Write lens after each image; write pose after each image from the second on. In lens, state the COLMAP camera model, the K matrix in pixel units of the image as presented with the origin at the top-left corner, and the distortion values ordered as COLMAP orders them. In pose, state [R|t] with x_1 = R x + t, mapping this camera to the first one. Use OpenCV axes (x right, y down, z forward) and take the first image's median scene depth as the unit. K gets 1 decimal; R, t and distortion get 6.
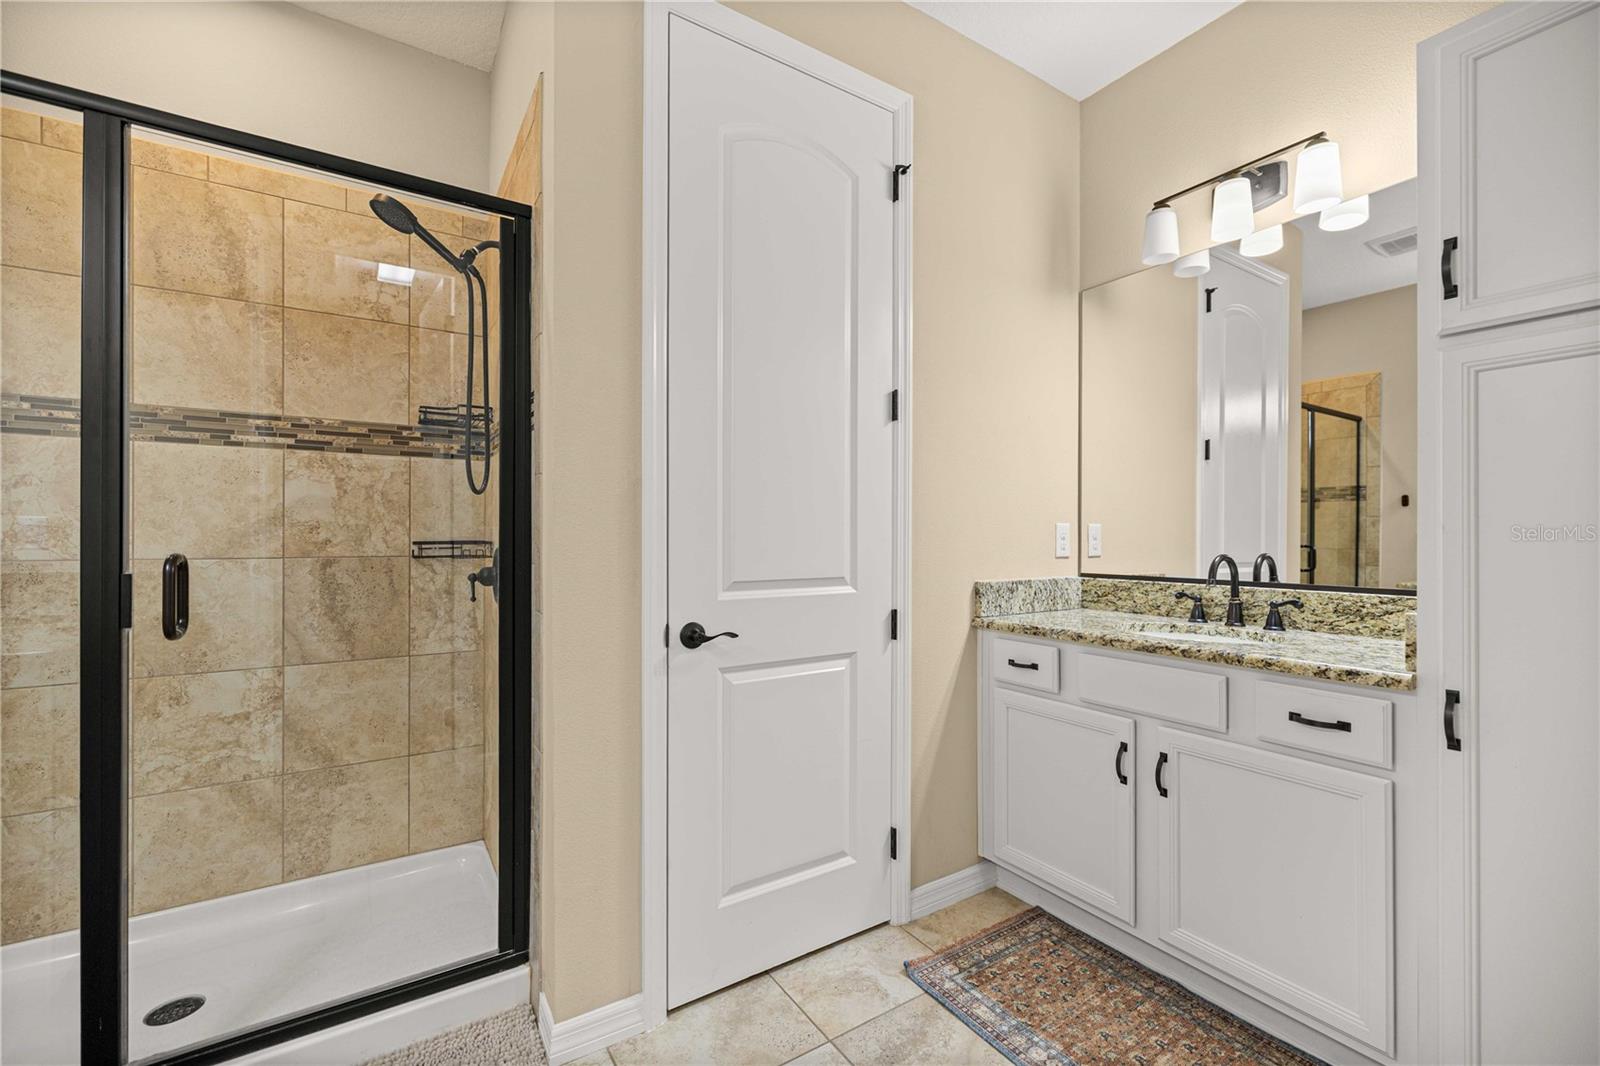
lens RADIAL K [[672.9, 0, 797.6], [0, 672.9, 535.2], [0, 0, 1]] dist [0.000878, -0.000253]
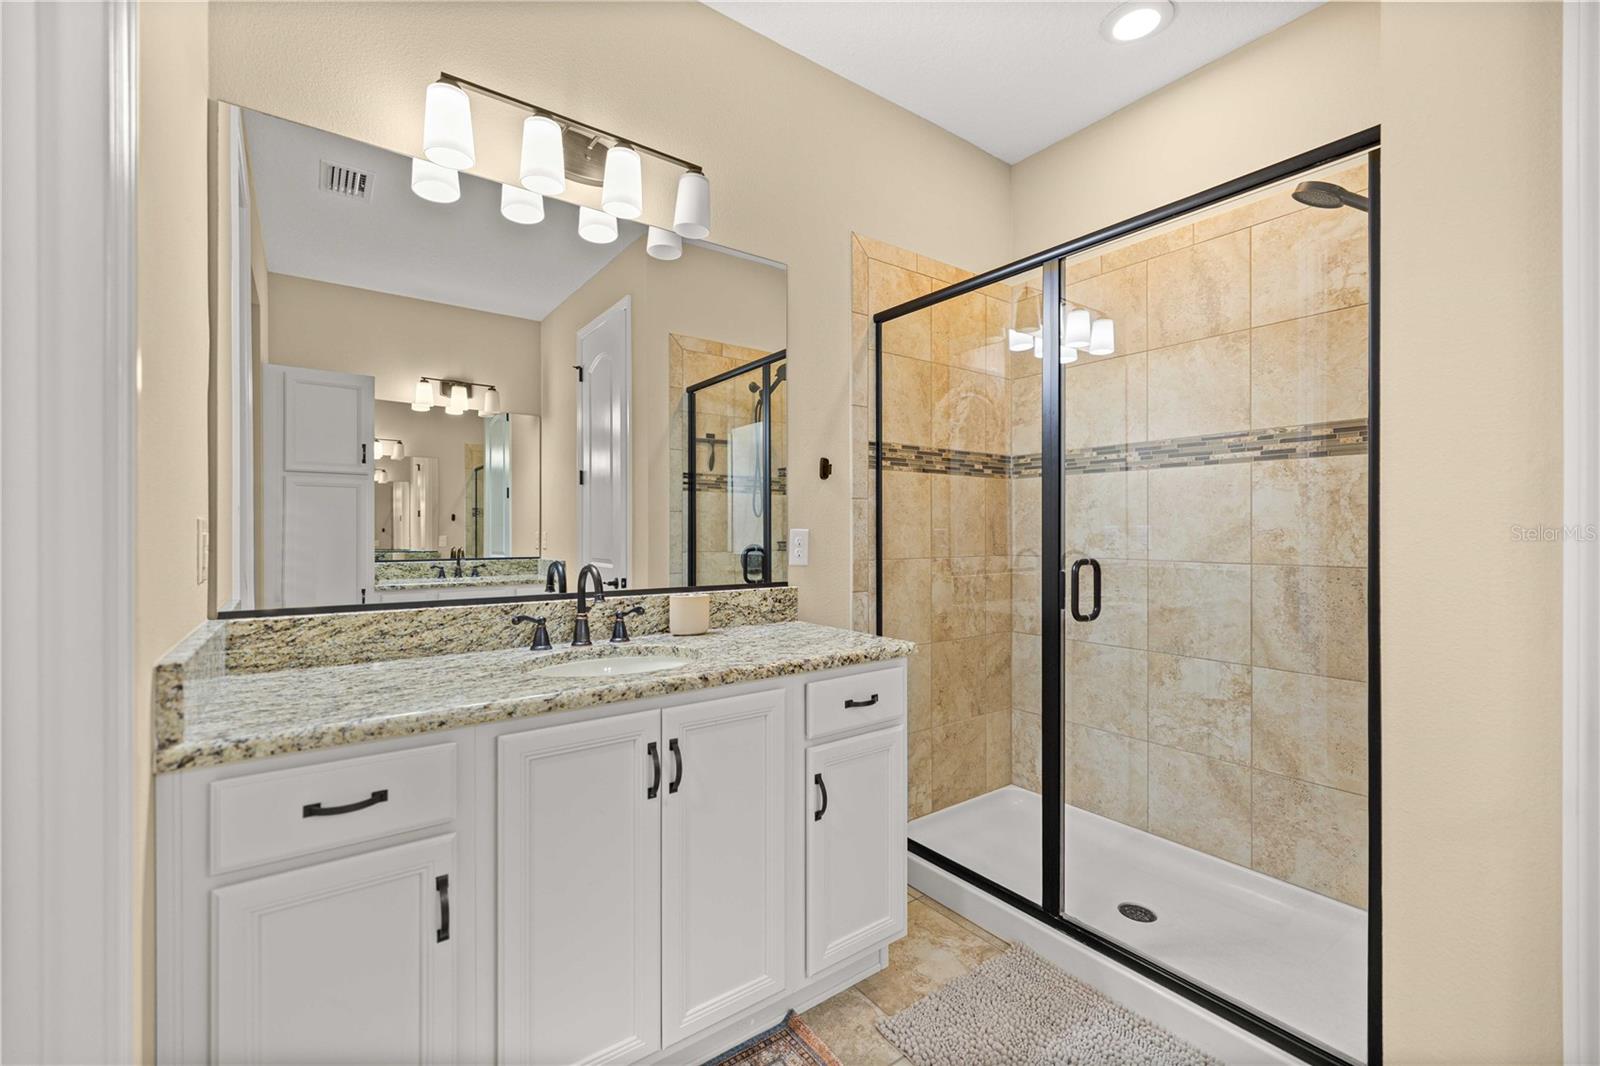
lens RADIAL K [[672.9, 0, 797.6], [0, 672.9, 535.2], [0, 0, 1]] dist [0.000878, -0.000253]
pose [[0.058231, 0.000333, -0.998303, 0.256689], [-0.004304, 0.999991, 0.000082, -0.008757], [0.998294, 0.004292, 0.058232, 0.220168]]
